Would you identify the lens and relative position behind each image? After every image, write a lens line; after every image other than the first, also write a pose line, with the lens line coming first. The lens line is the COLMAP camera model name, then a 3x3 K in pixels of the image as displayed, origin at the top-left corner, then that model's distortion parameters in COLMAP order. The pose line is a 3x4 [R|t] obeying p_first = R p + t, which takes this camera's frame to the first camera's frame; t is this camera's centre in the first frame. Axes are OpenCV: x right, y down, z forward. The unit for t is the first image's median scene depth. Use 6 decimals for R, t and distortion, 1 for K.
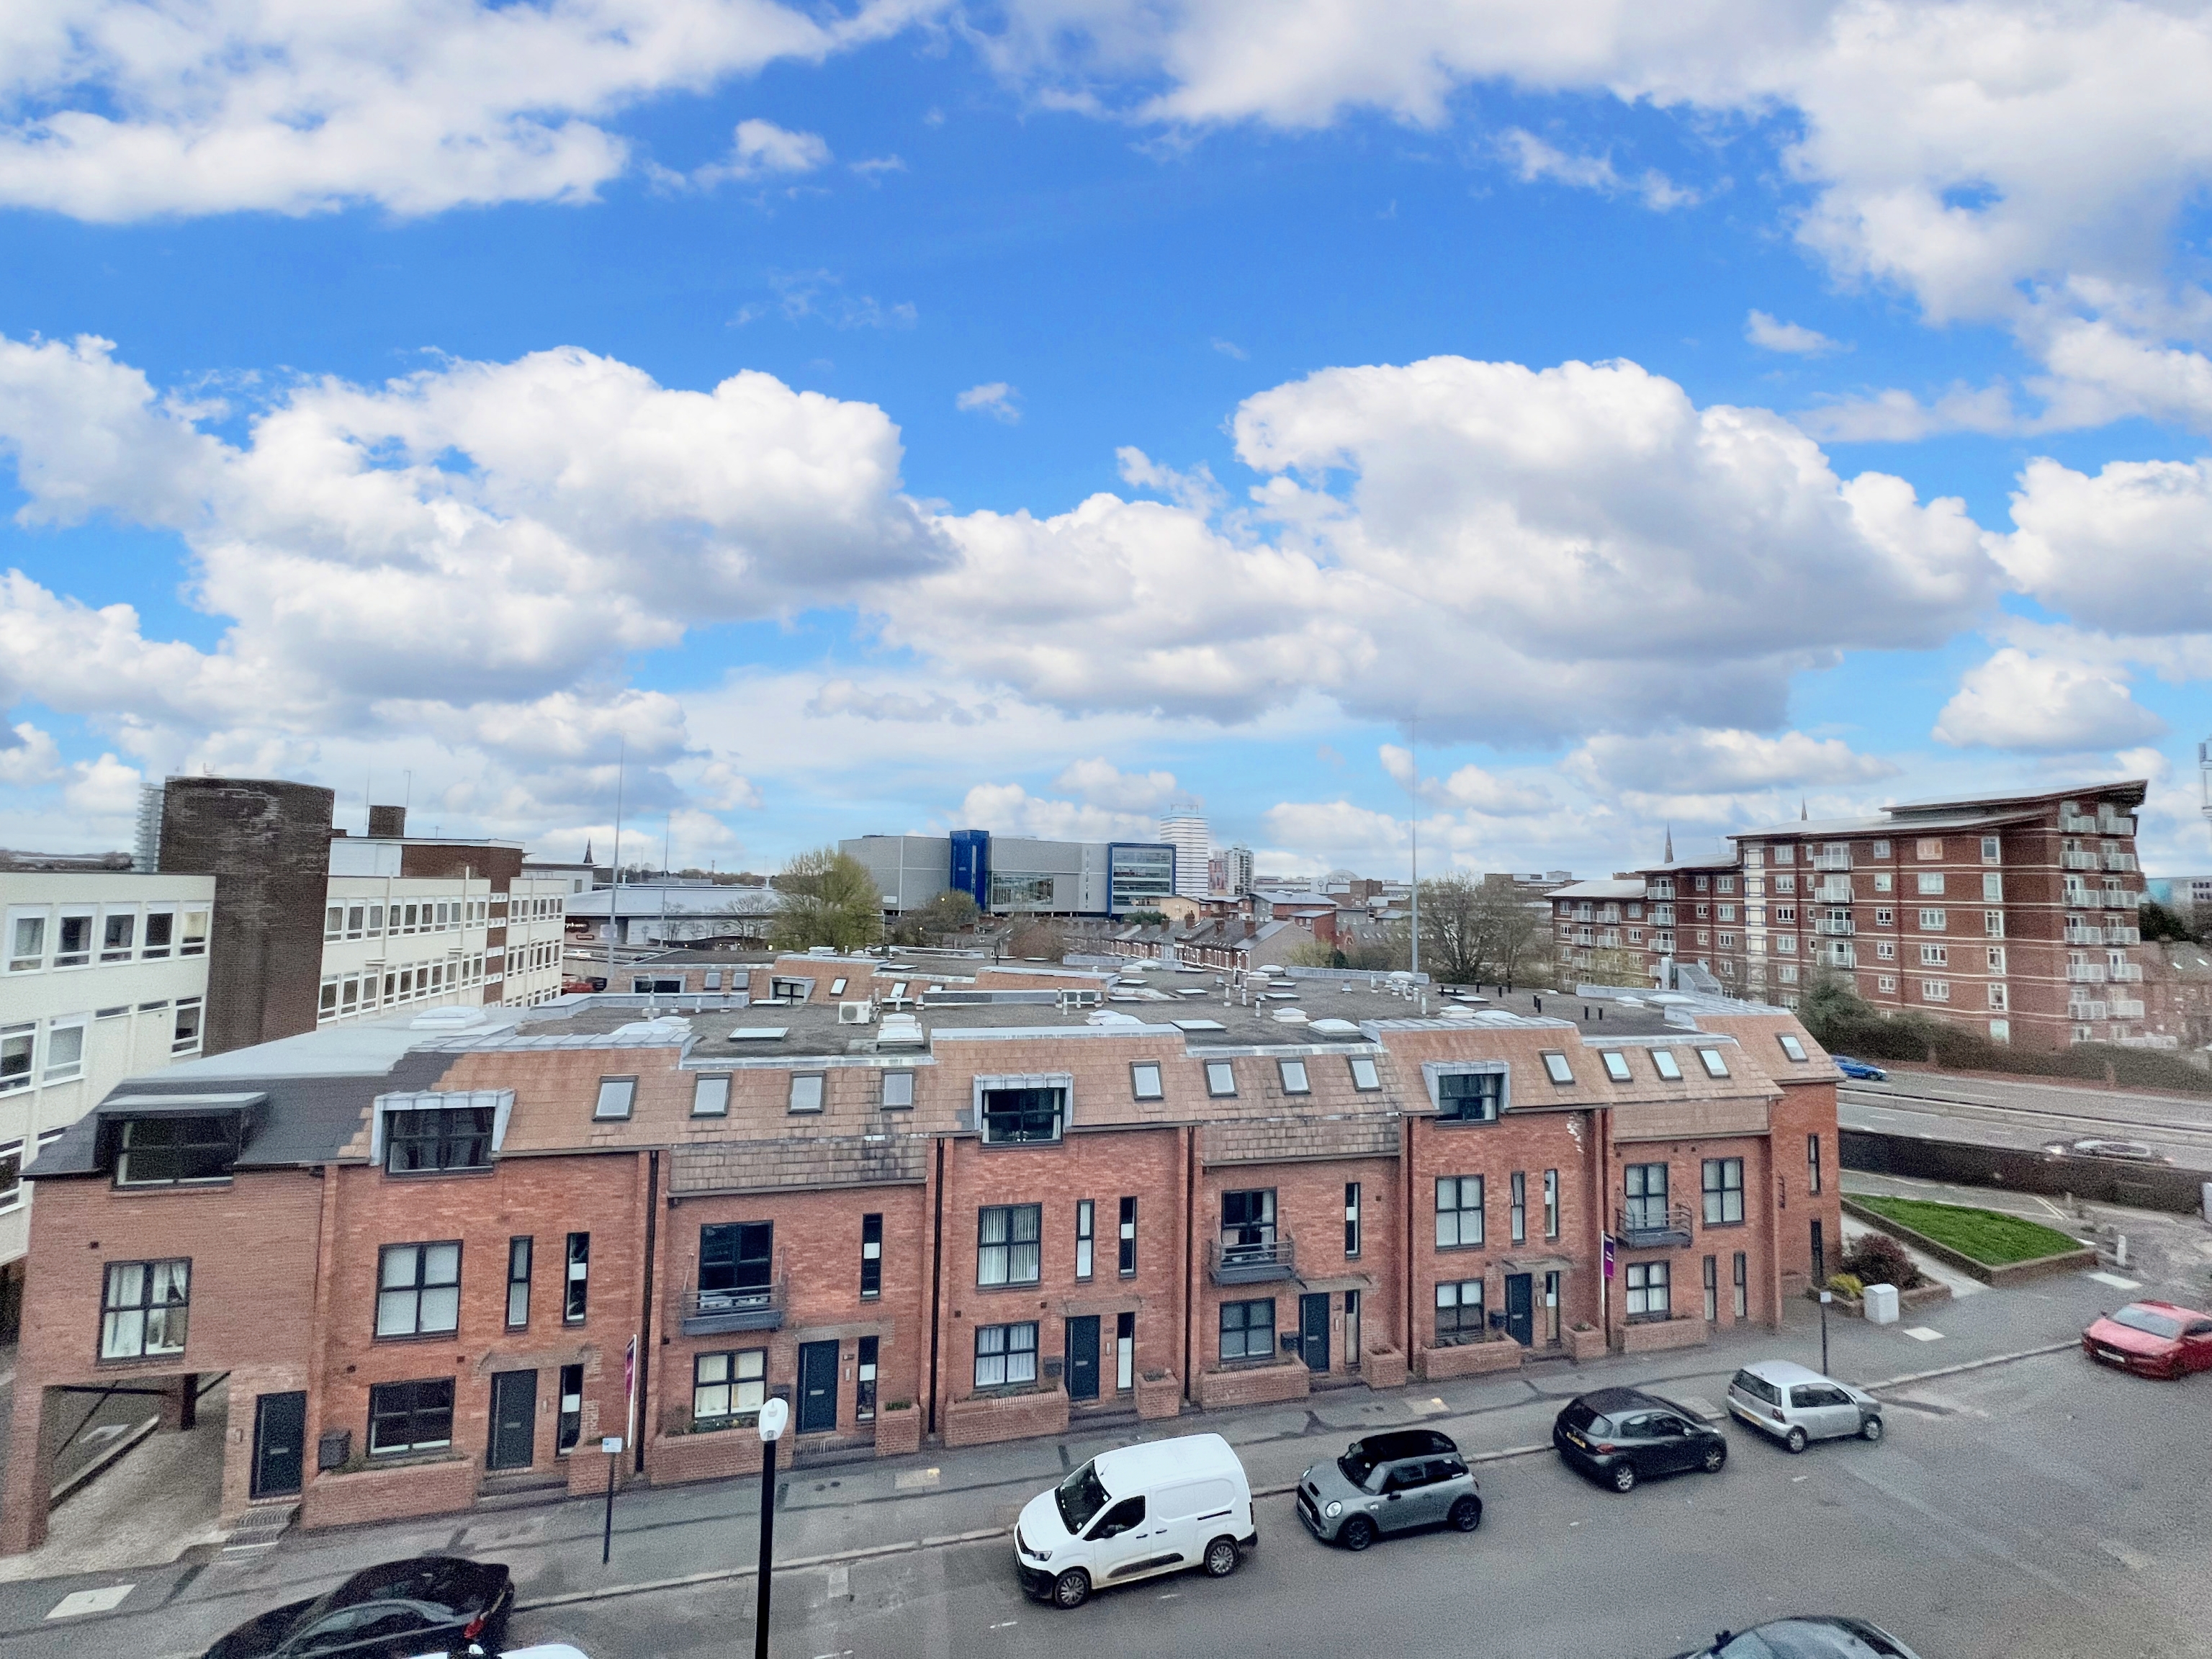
lens RADIAL K [[878.5, 0, 1105.4], [0, 878.5, 826.4], [0, 0, 1]] dist [-0.003426, -0.000224]
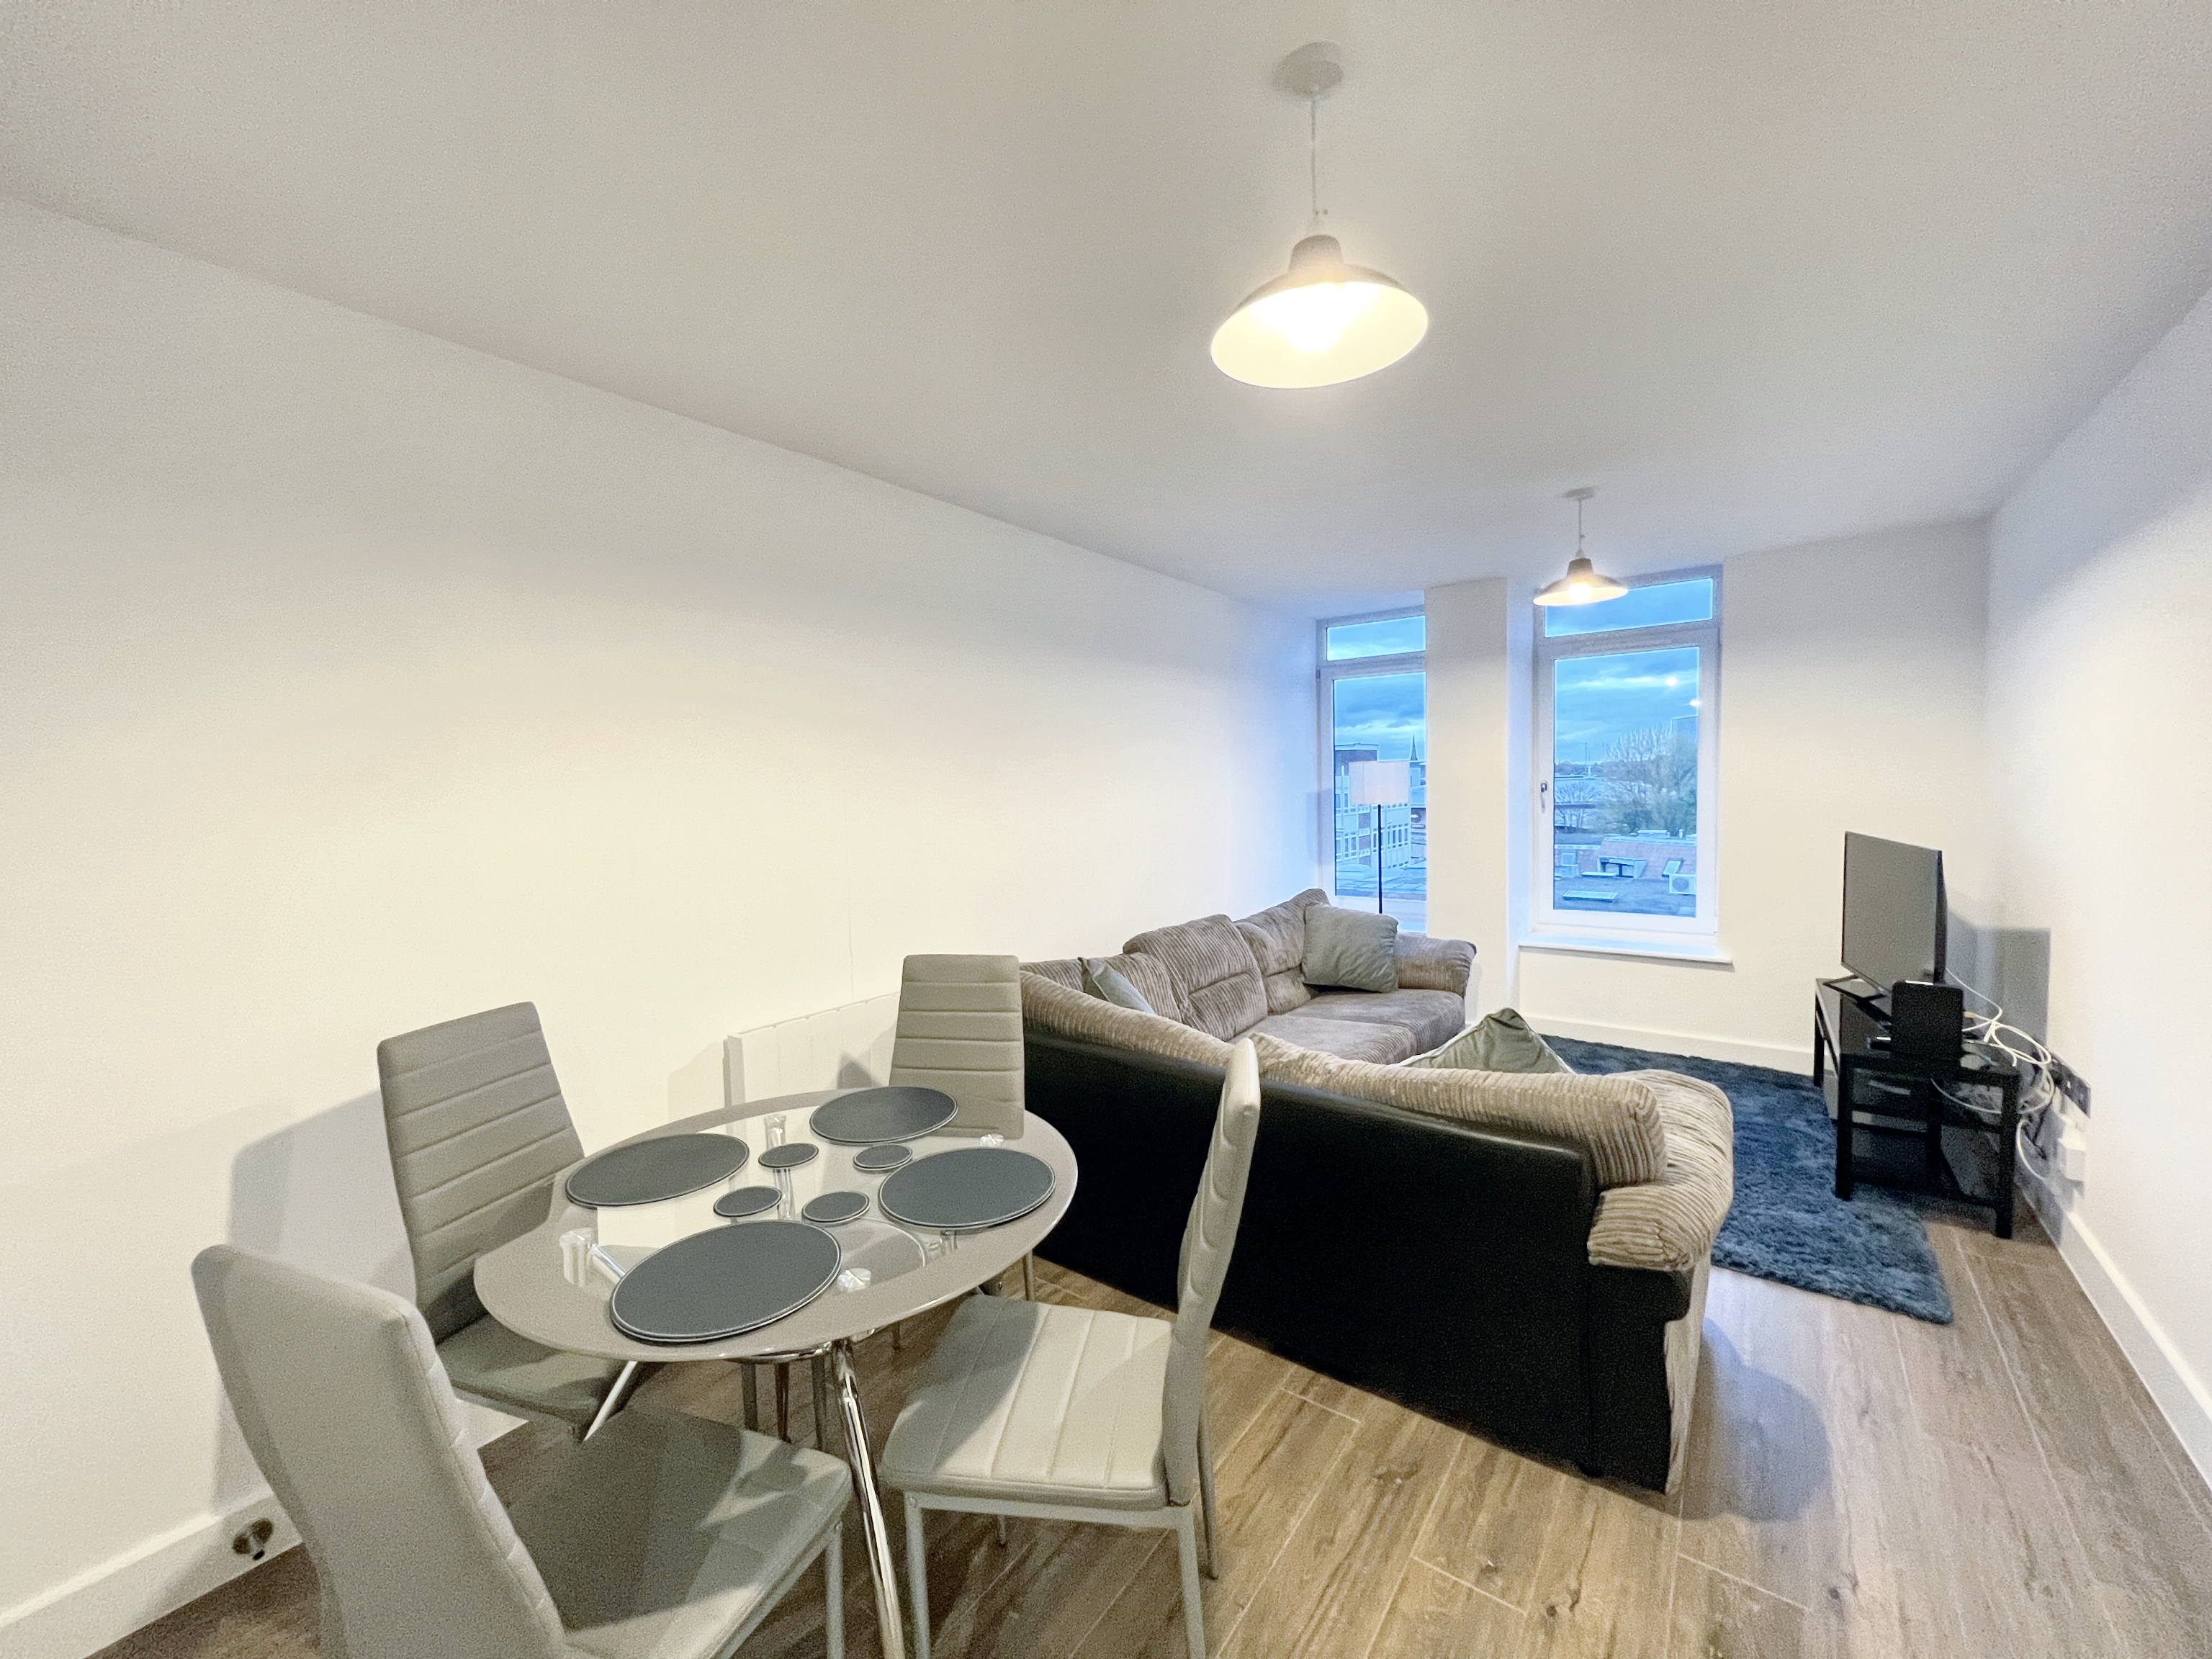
lens RADIAL K [[878.5, 0, 1105.4], [0, 878.5, 826.4], [0, 0, 1]] dist [-0.003426, -0.000224]
pose [[0.643981, 0.004062, -0.765031, 0.064692], [0.089737, 0.992682, 0.080809, -0.002765], [0.759761, -0.120690, 0.638903, -0.175977]]
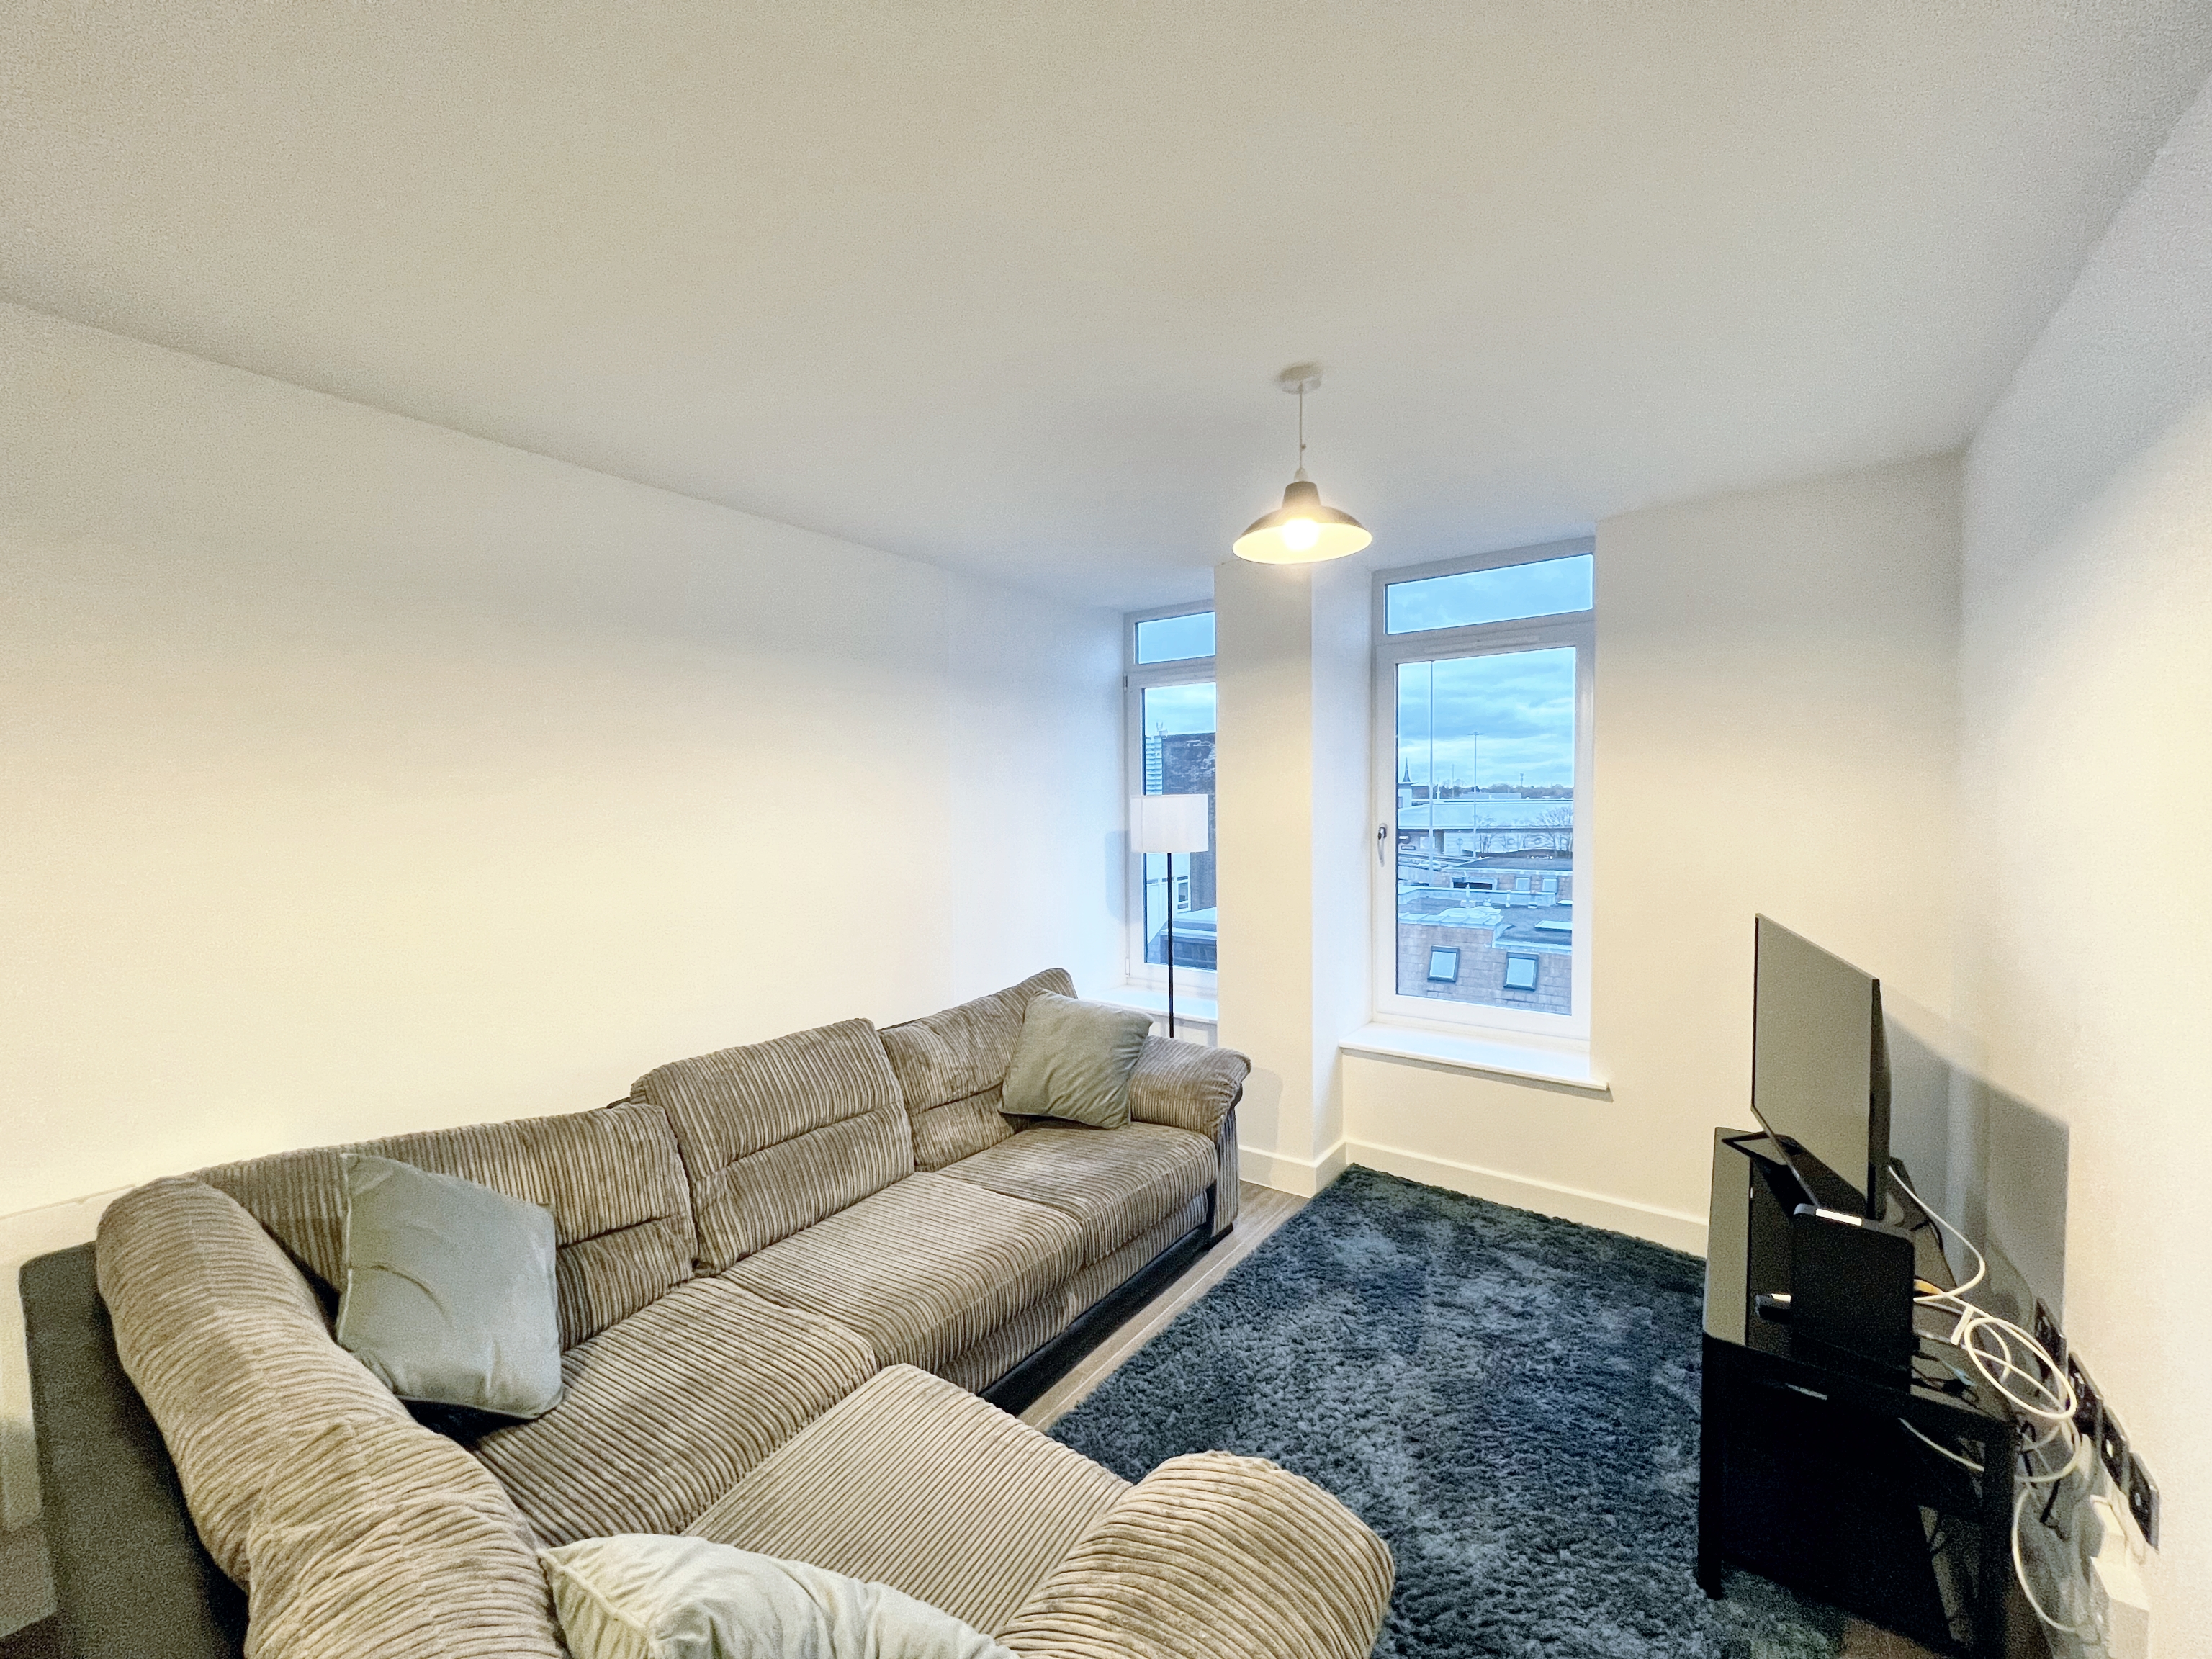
lens RADIAL K [[884.1, 0, 1106.0], [0, 884.1, 829.5], [0, 0, 1]] dist [-0.000985, -0.000299]
pose [[0.651939, -0.000116, -0.758272, 0.060751], [0.076219, 0.994945, 0.065379, -0.000877], [0.754431, -0.100418, 0.648652, -0.117849]]
